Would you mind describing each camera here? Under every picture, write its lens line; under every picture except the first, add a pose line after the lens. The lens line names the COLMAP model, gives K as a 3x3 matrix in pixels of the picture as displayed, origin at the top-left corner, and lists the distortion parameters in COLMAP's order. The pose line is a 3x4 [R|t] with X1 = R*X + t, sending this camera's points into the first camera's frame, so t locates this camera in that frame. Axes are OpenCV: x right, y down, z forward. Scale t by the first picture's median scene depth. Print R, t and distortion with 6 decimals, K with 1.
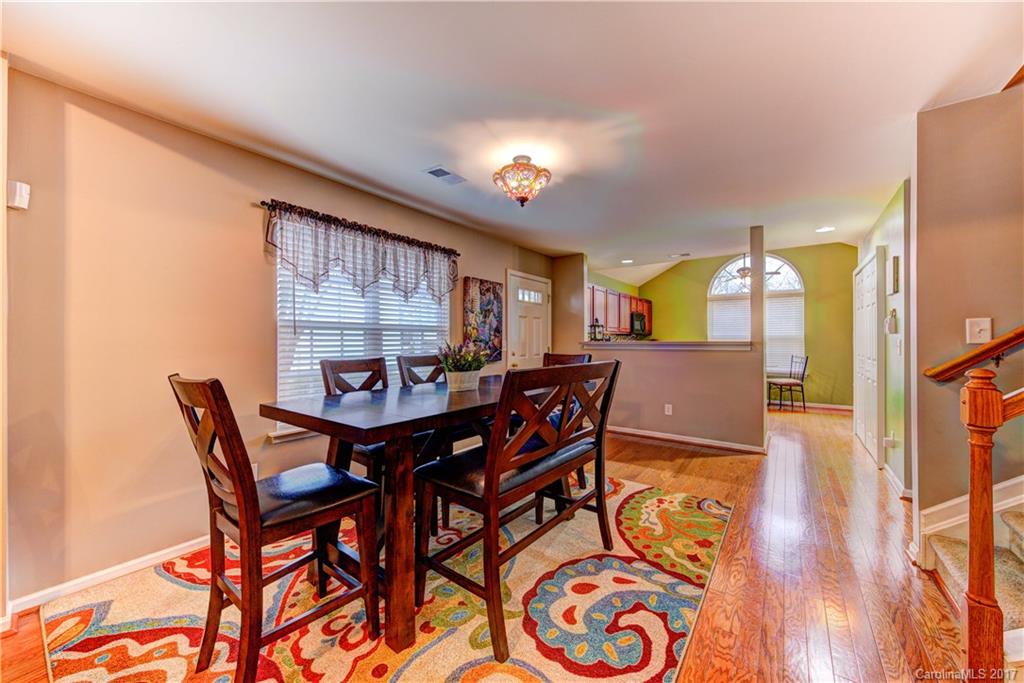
lens RADIAL K [[385.8, 0, 511.2], [0, 385.8, 339.8], [0, 0, 1]] dist [0.000004, 0.000050]
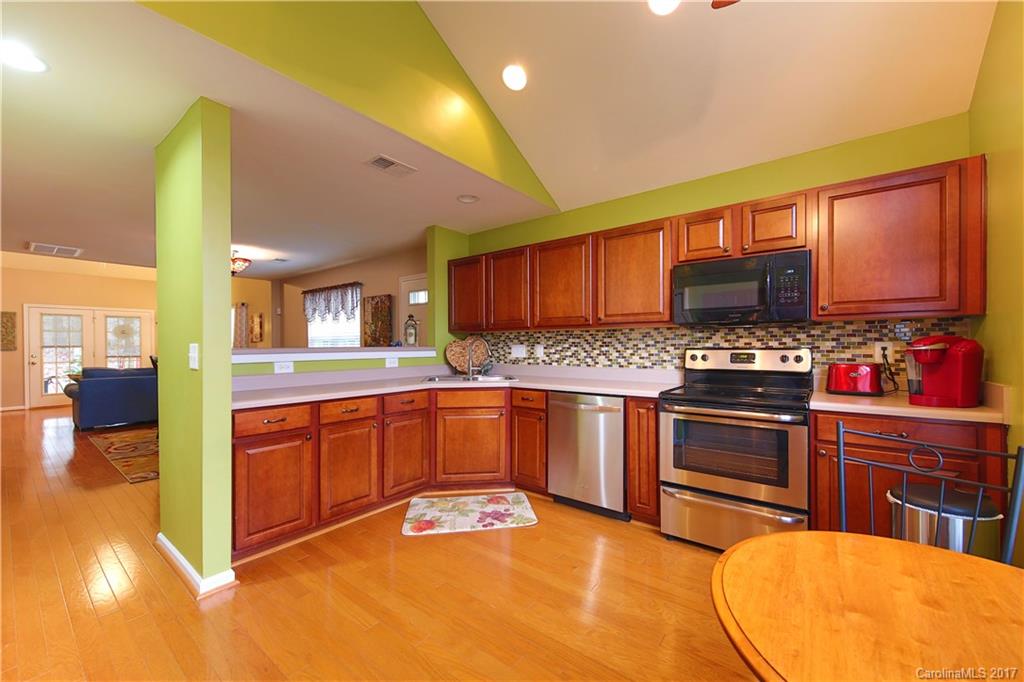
lens RADIAL K [[385.8, 0, 513.7], [0, 385.8, 347.1], [0, 0, 1]] dist [0.000004, 0.000050]
pose [[-0.035060, 0.004822, -0.999374, 0.617724], [0.008428, 0.999954, 0.004529, 0.004317], [0.999350, -0.008264, -0.035099, 0.790774]]
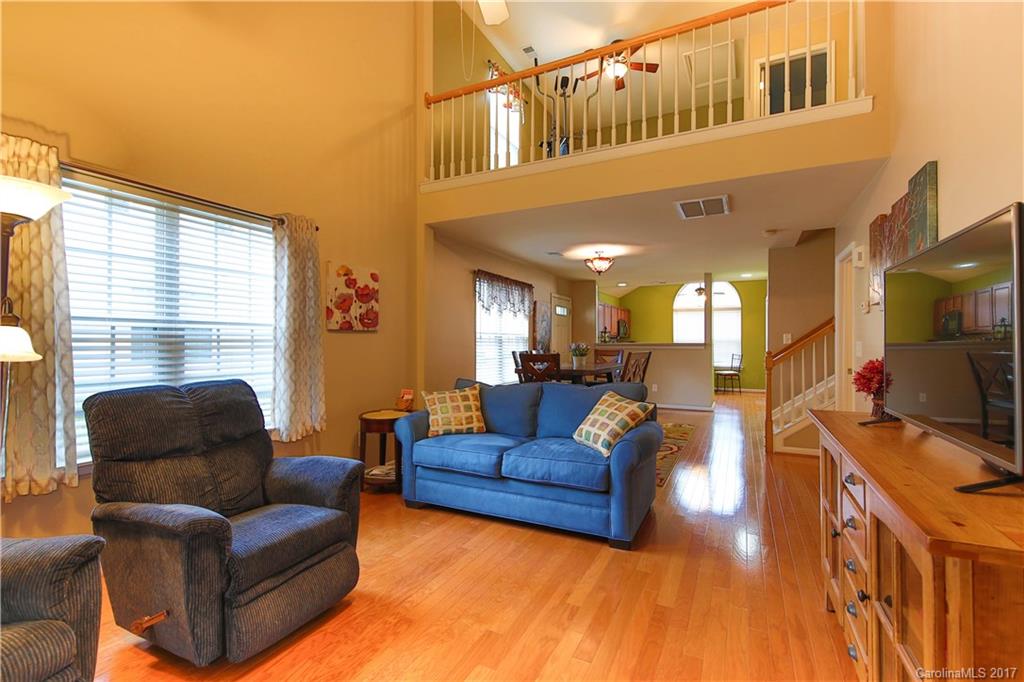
lens RADIAL K [[457.4, 0, 517.3], [0, 457.4, 339.6], [0, 0, 1]] dist [0.011874, -0.001154]
pose [[0.986040, 0.003517, 0.166473, -0.313753], [-0.002951, 0.999989, -0.003645, 0.000077], [-0.166484, 0.003103, 0.986039, -0.508367]]
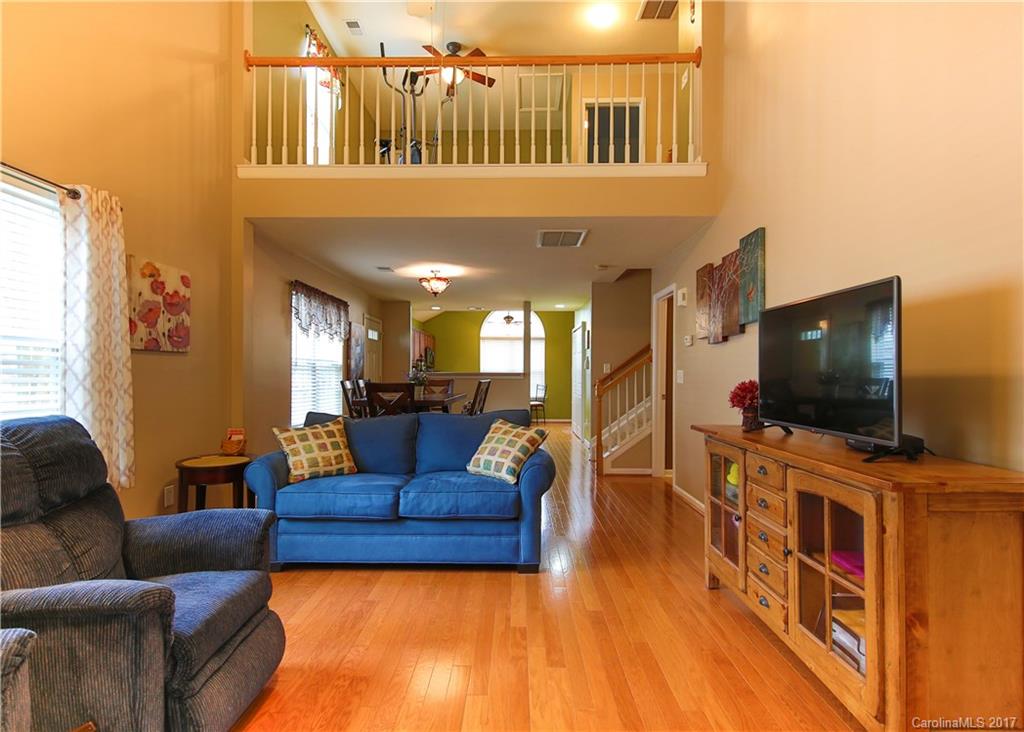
lens RADIAL K [[530.0, 0, 509.8], [0, 530.0, 372.0], [0, 0, 1]] dist [0.012349, 0.000036]
pose [[0.821236, 0.007599, 0.570538, -0.441444], [-0.006845, 0.999971, -0.003466, 0.006130], [-0.570547, -0.001059, 0.821264, -0.500767]]
